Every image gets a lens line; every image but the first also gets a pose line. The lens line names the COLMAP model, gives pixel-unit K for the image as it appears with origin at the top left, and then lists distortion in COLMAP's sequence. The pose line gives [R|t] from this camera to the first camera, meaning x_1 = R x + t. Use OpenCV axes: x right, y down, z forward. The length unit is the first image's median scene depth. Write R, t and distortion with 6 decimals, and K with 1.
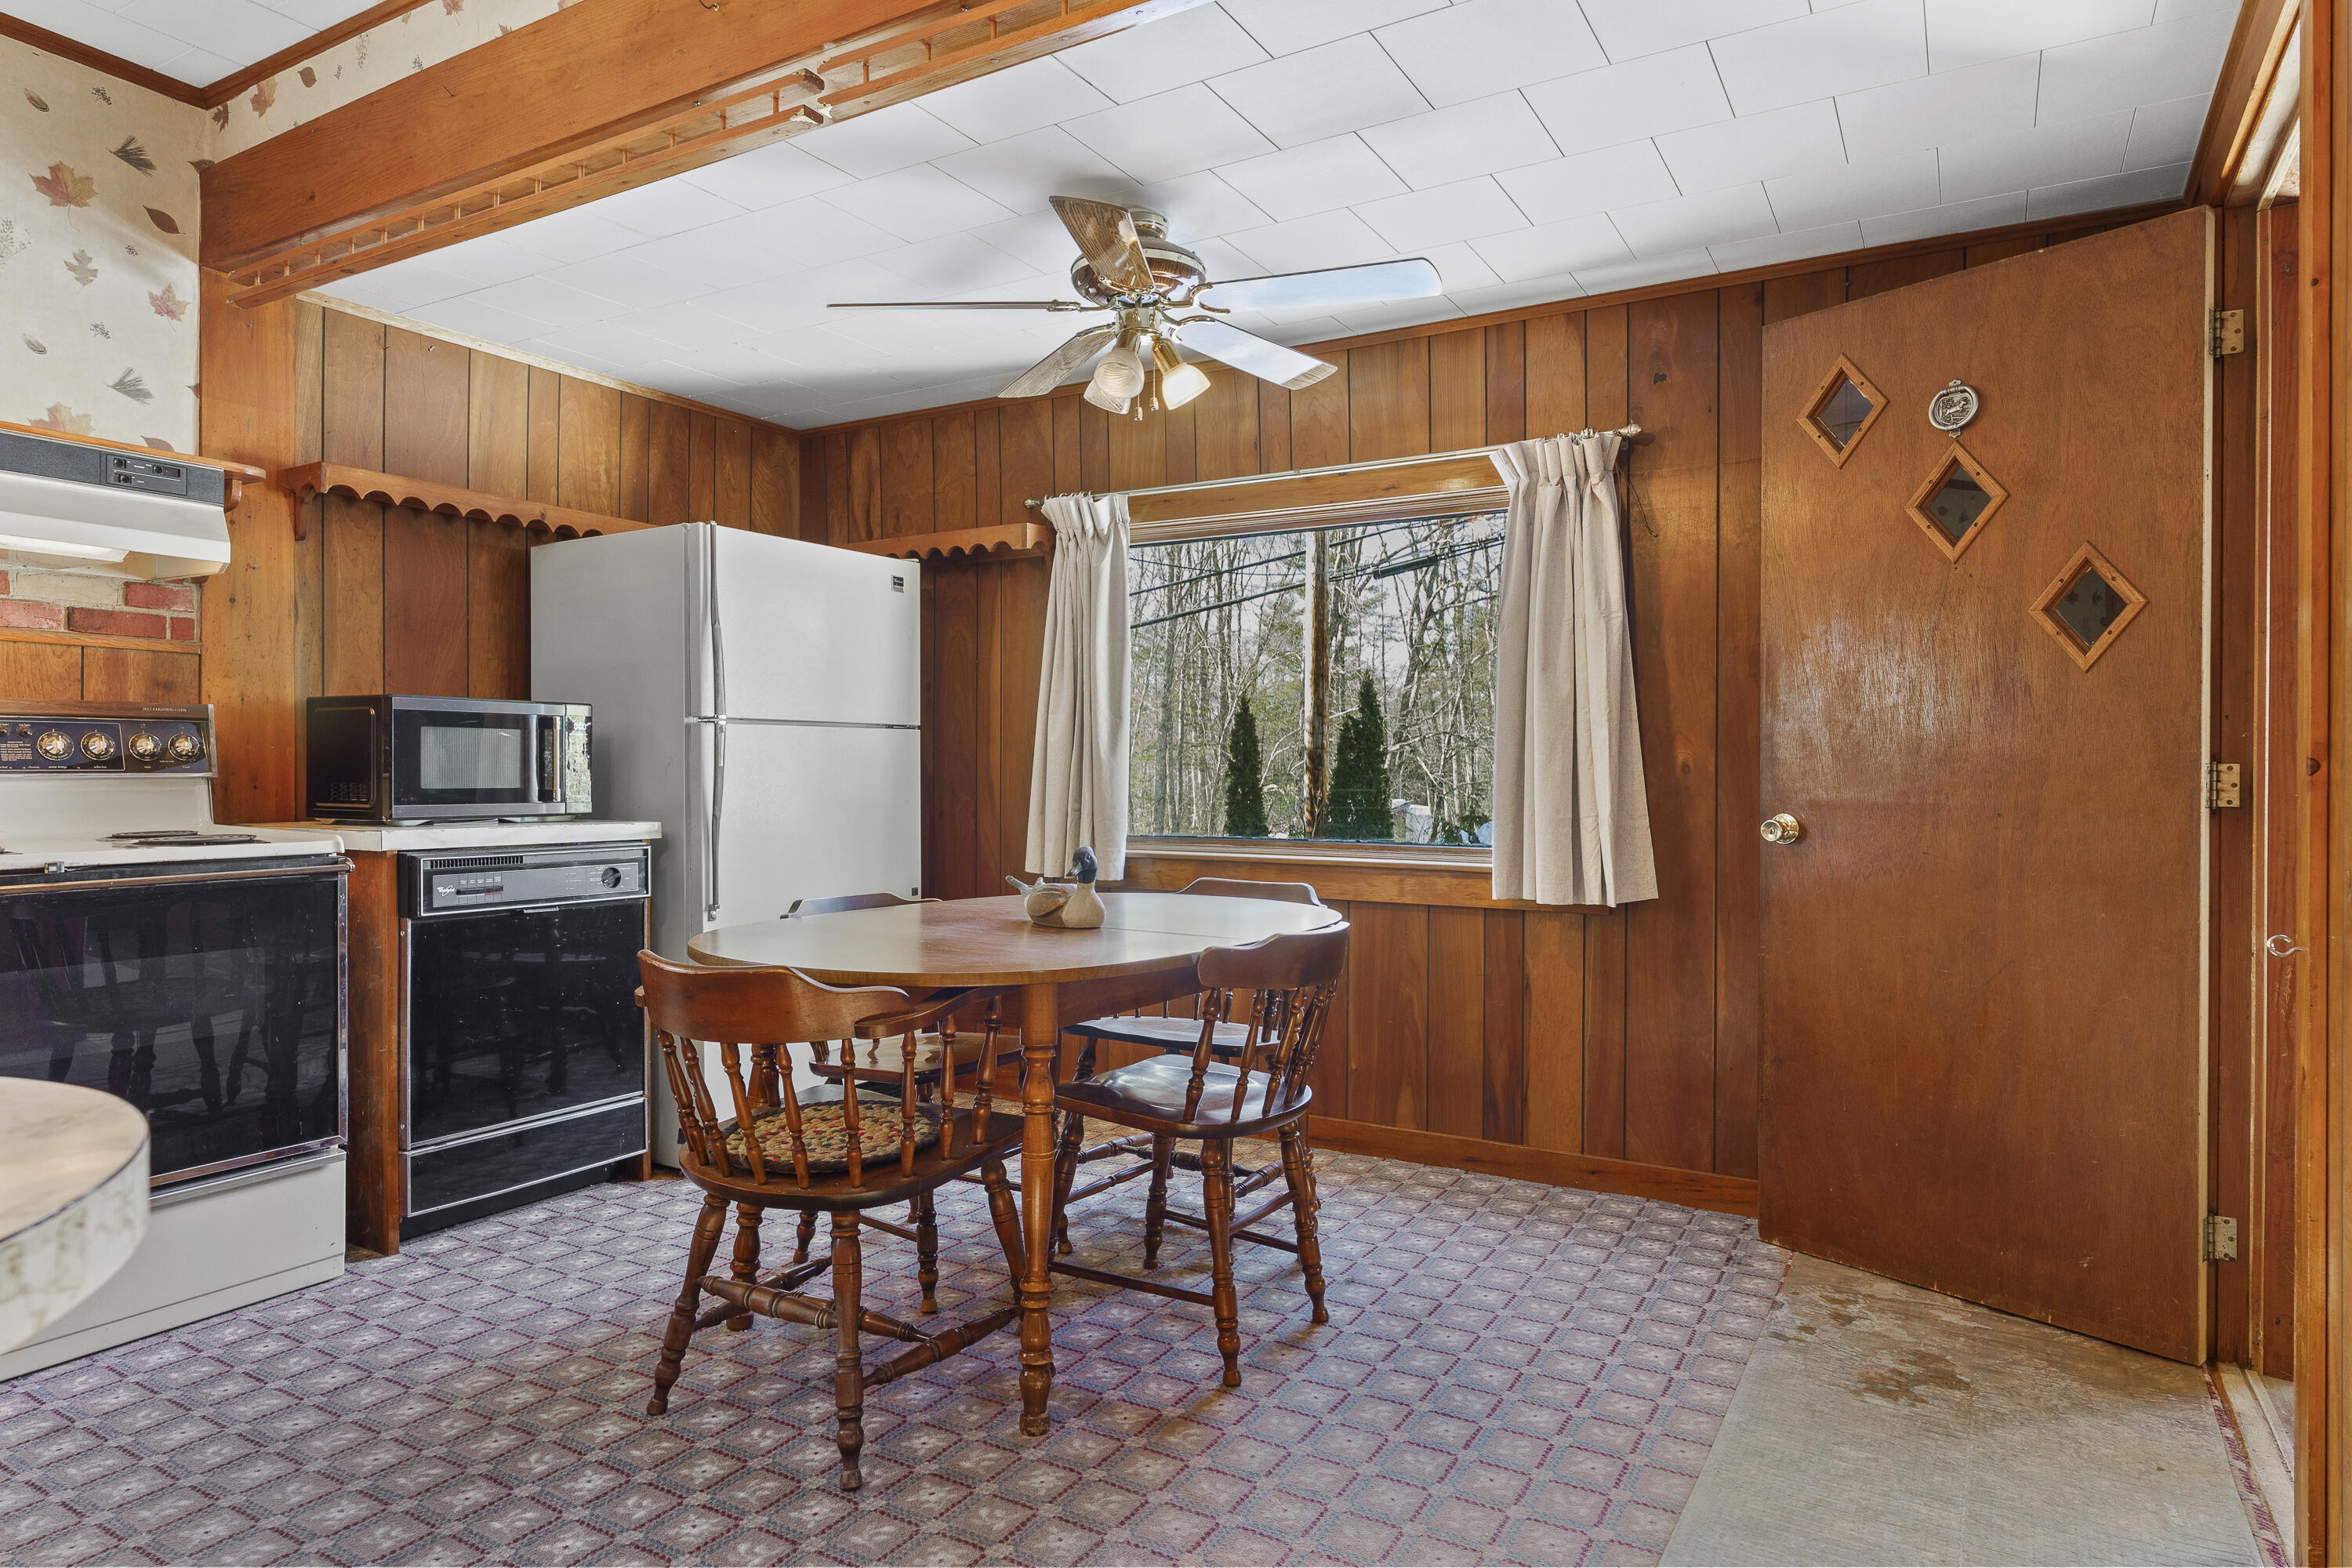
lens RADIAL K [[1368.0, 0, 1171.5], [0, 1368.0, 779.0], [0, 0, 1]] dist [0.000943, 0.002267]
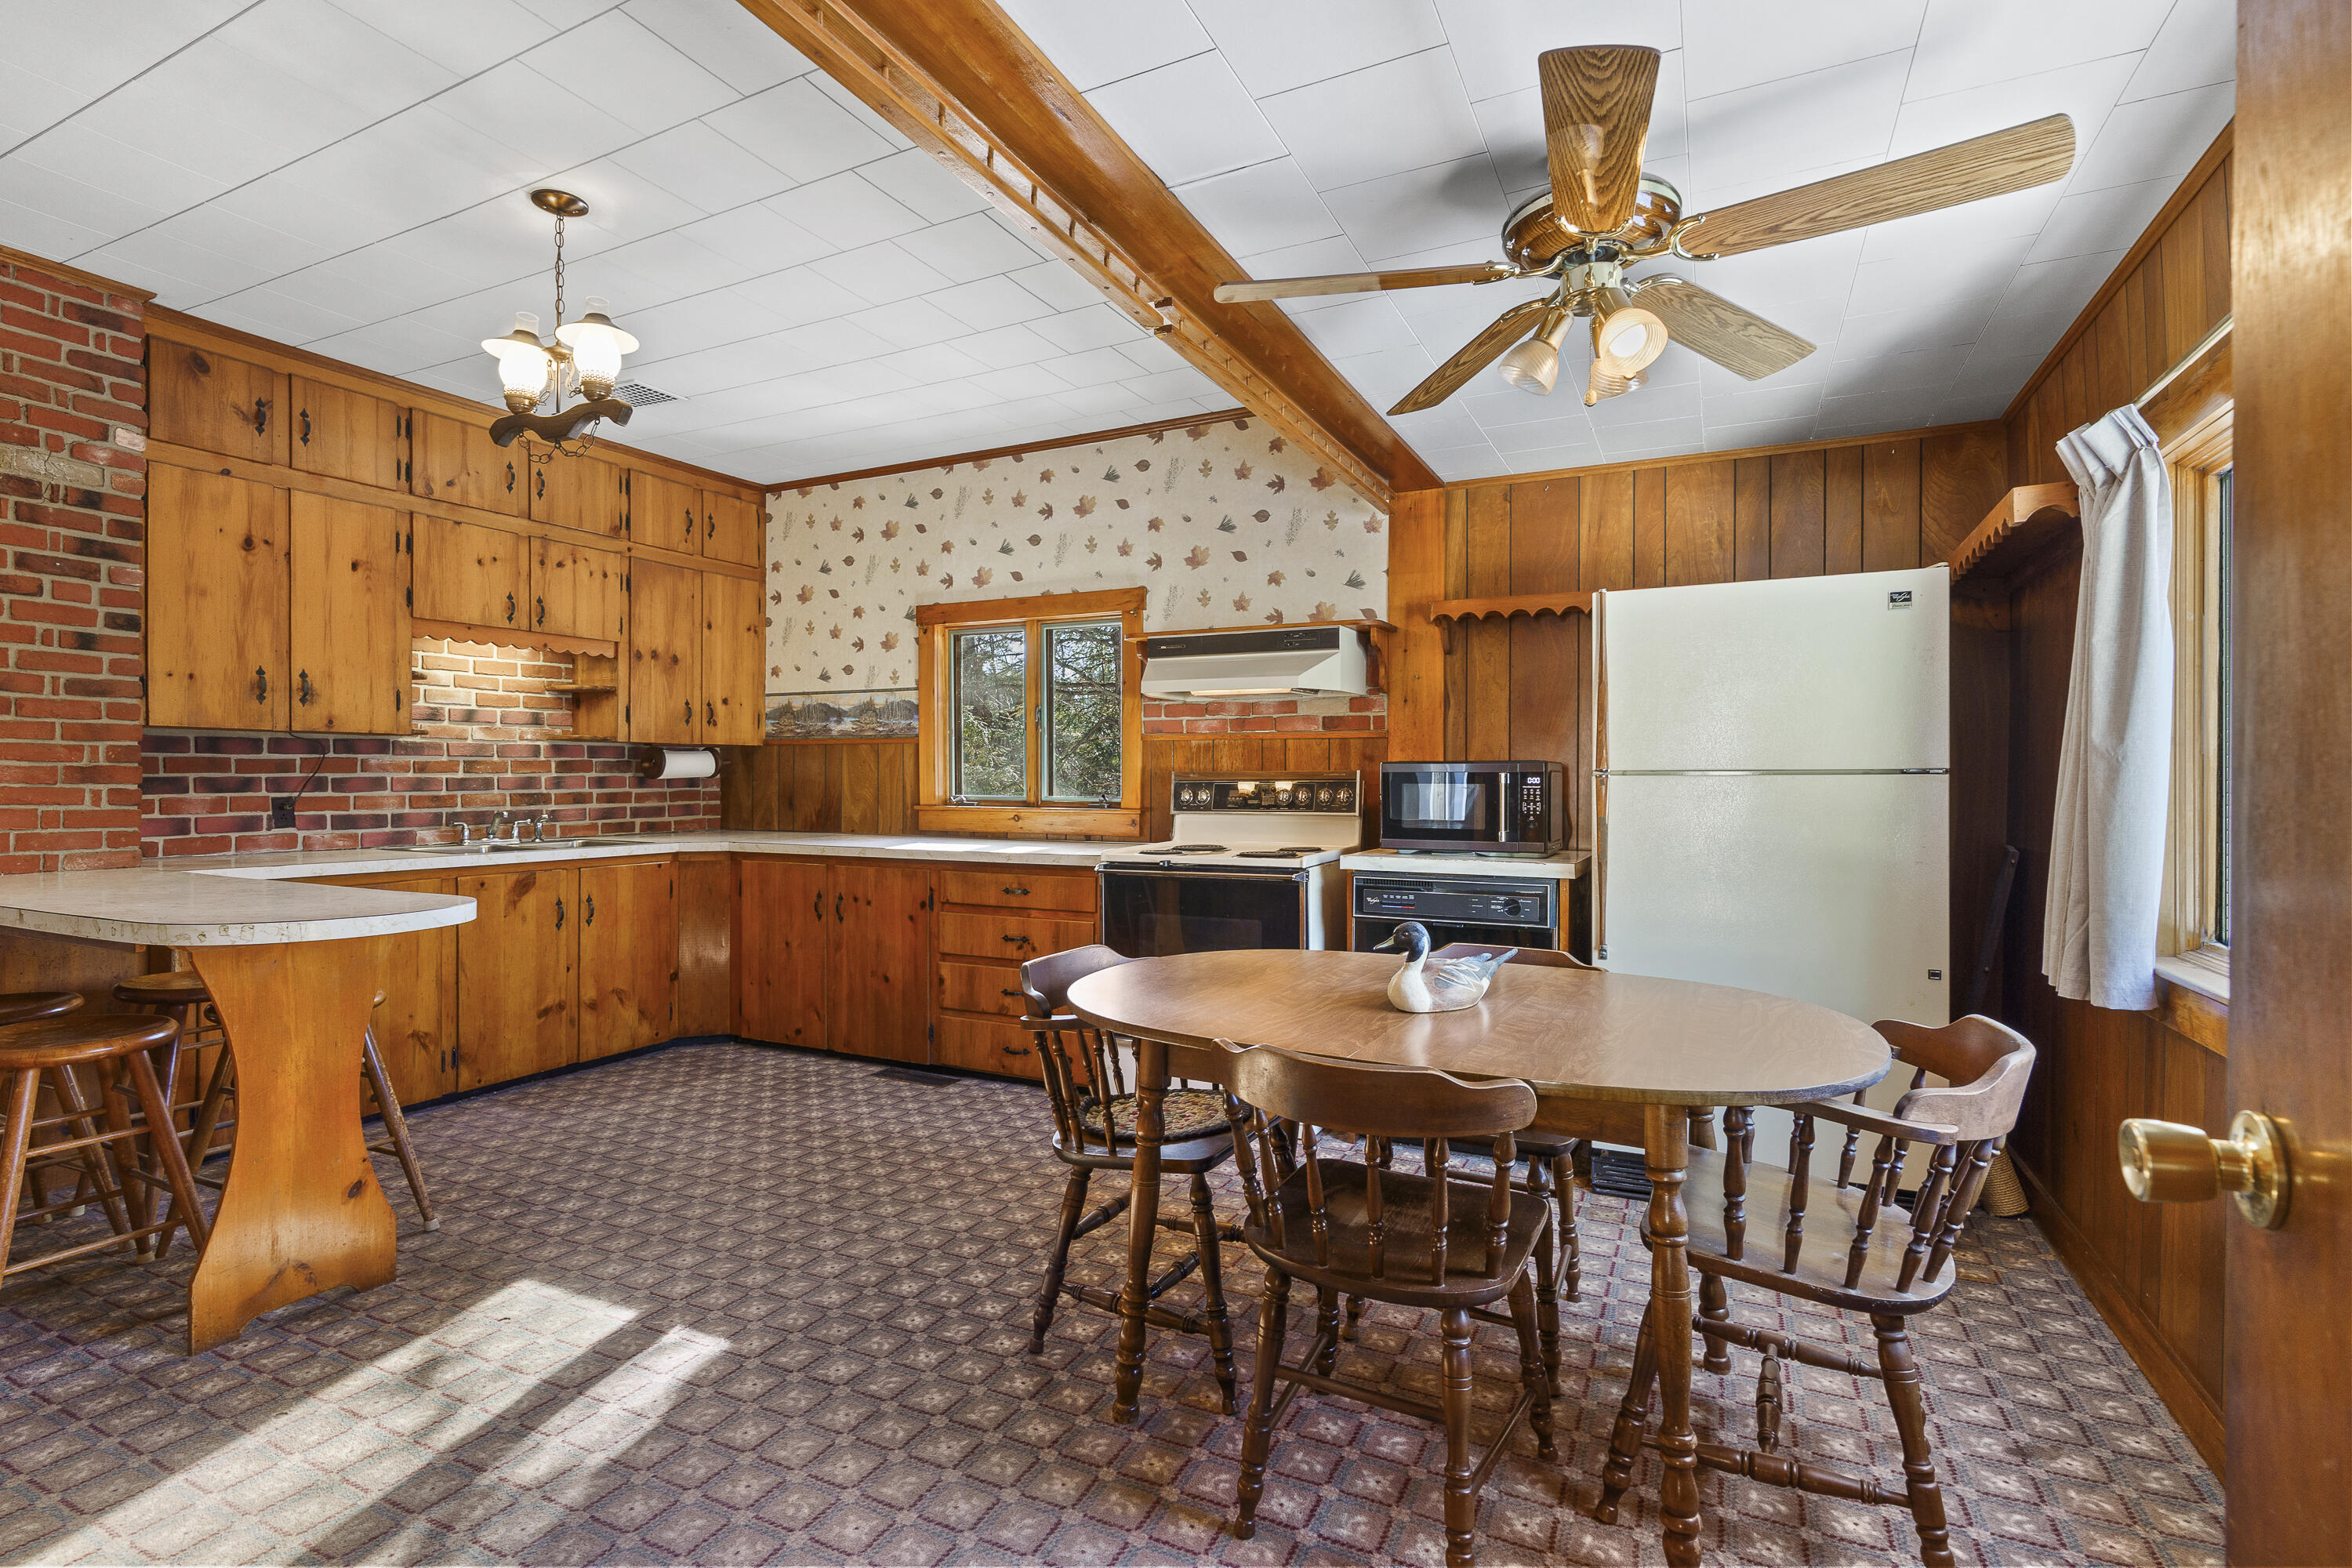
lens RADIAL K [[1099.4, 0, 1169.1], [0, 1099.4, 785.3], [0, 0, 1]] dist [-0.011487, 0.004387]
pose [[0.078970, 0.002323, -0.996874, 0.538492], [-0.007607, 0.999970, 0.001727, -0.035050], [0.996848, 0.007447, 0.078985, 0.636101]]
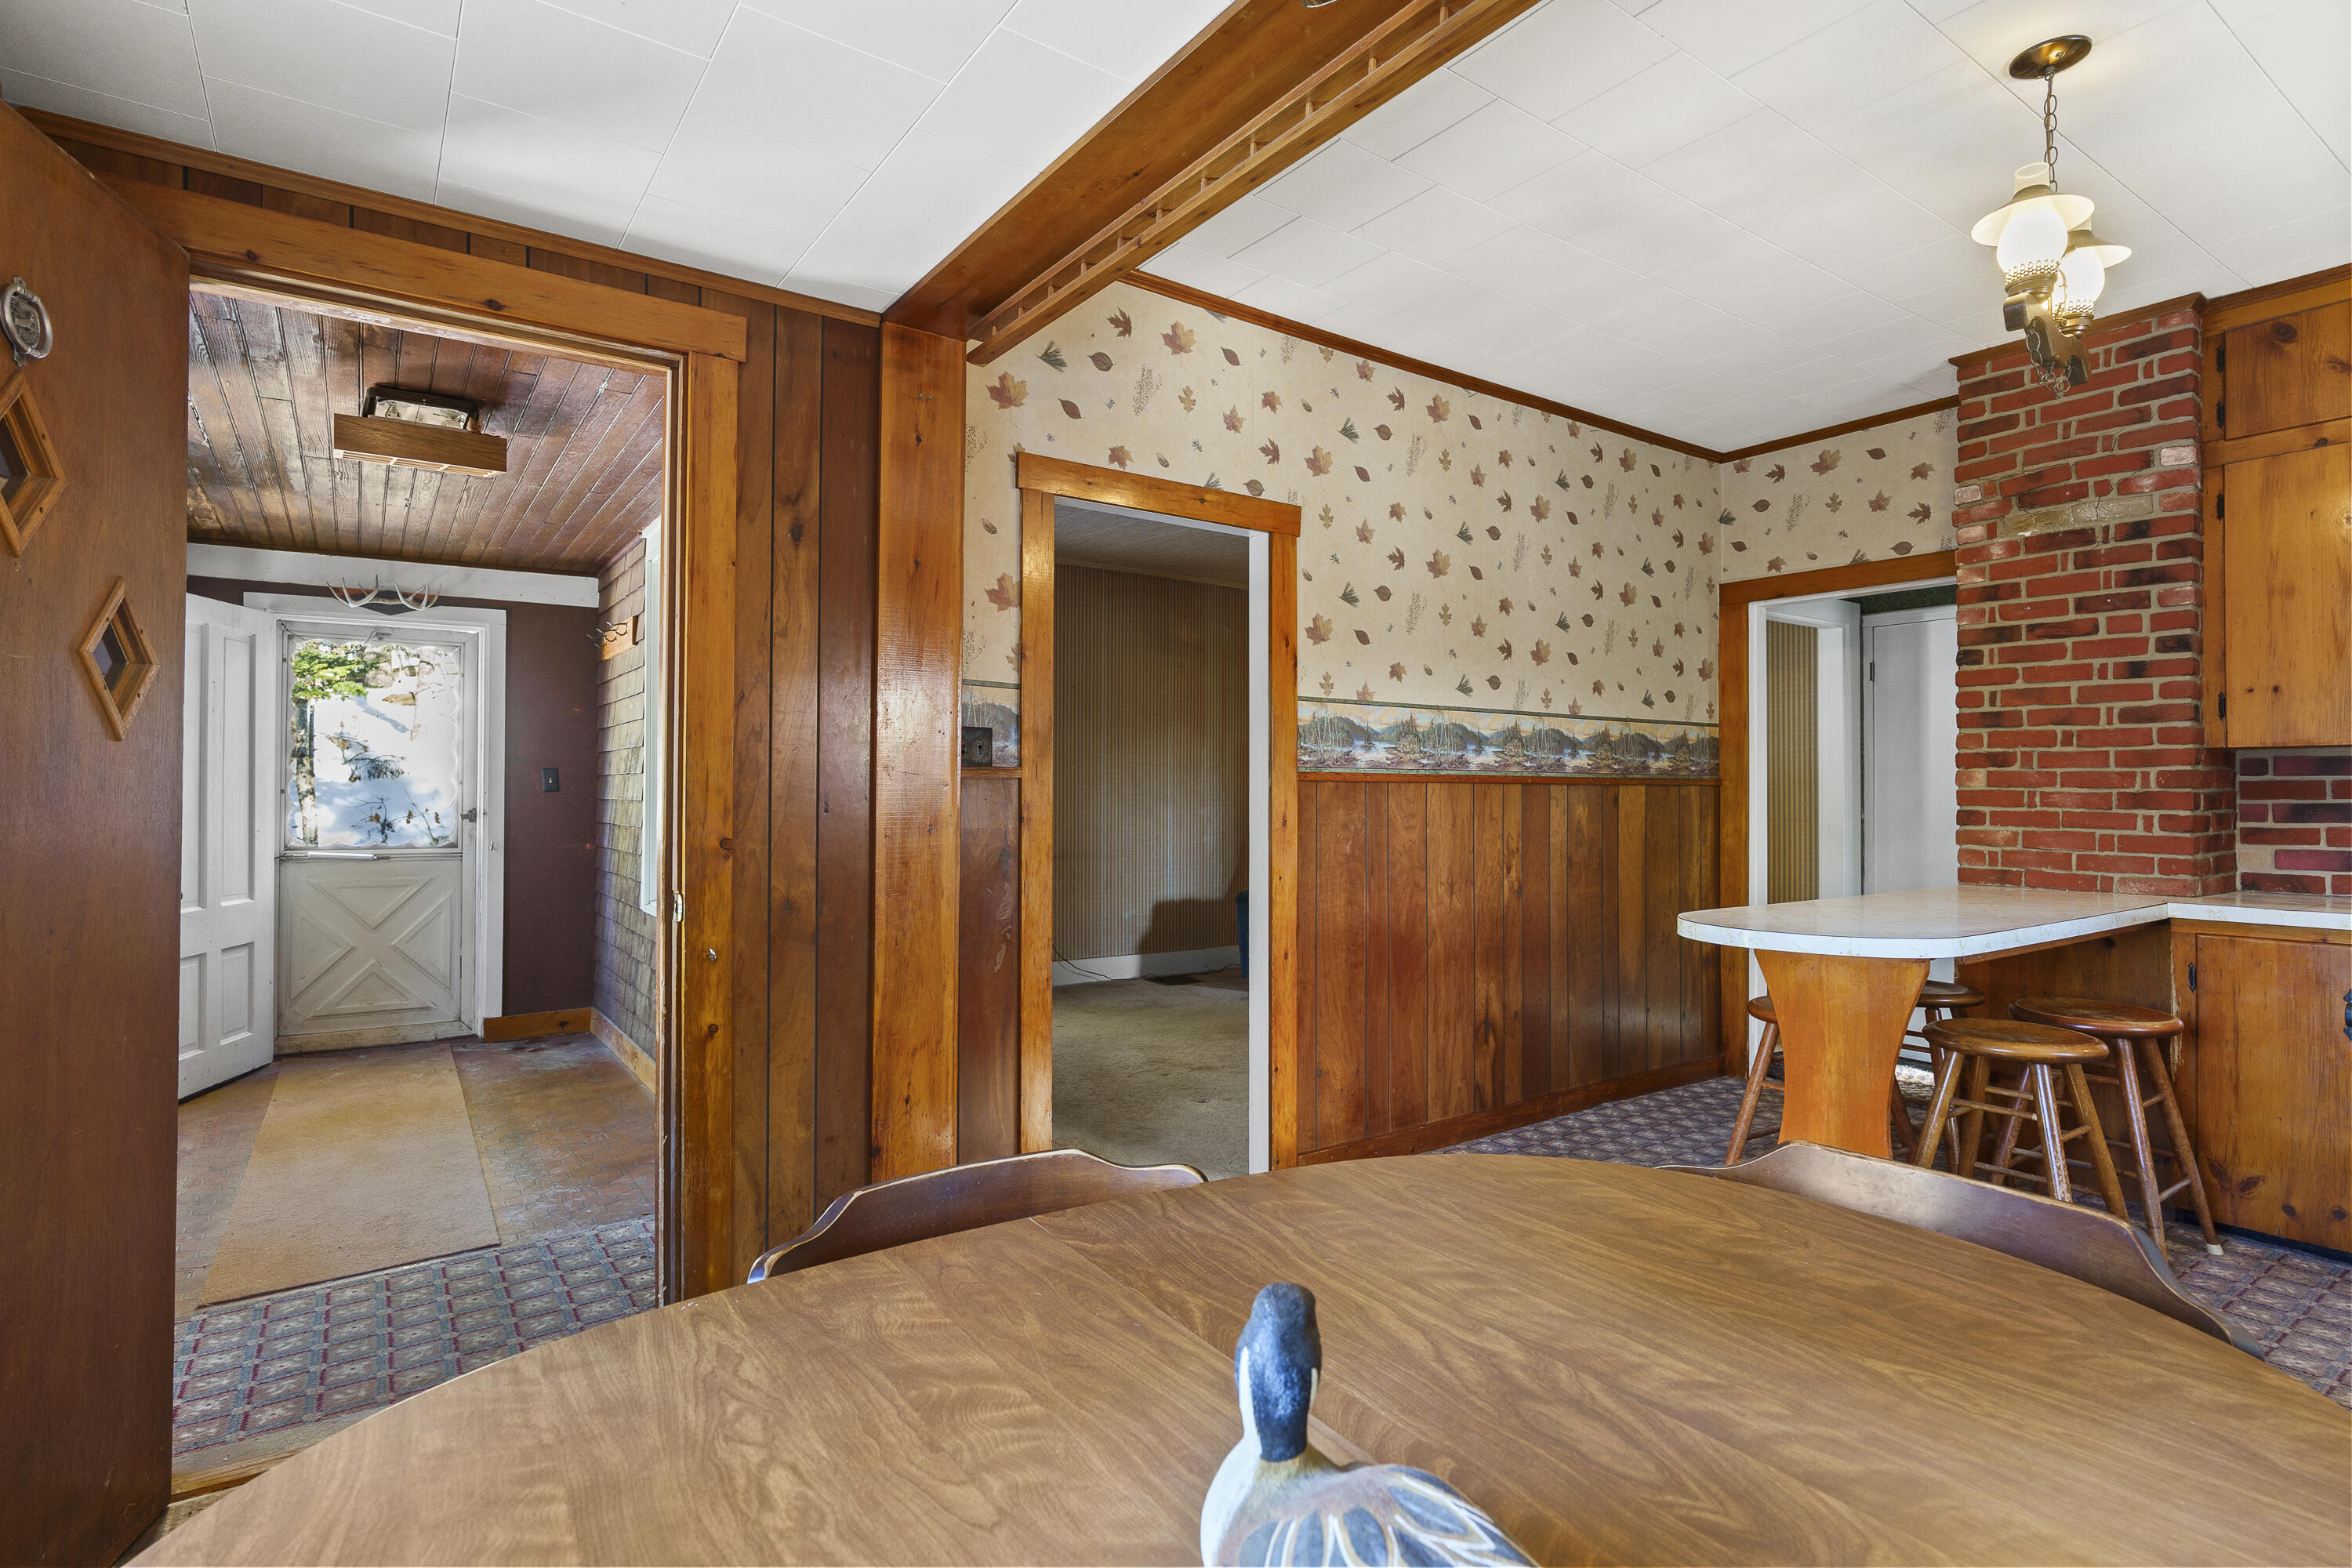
lens RADIAL K [[1209.7, 0, 1206.7], [0, 1209.7, 777.9], [0, 0, 1]] dist [-0.007618, 0.005413]
pose [[-0.918794, -0.000569, 0.394737, -0.163729], [-0.004961, 0.999937, -0.010106, -0.040708], [-0.394706, -0.011243, -0.918739, 1.087609]]
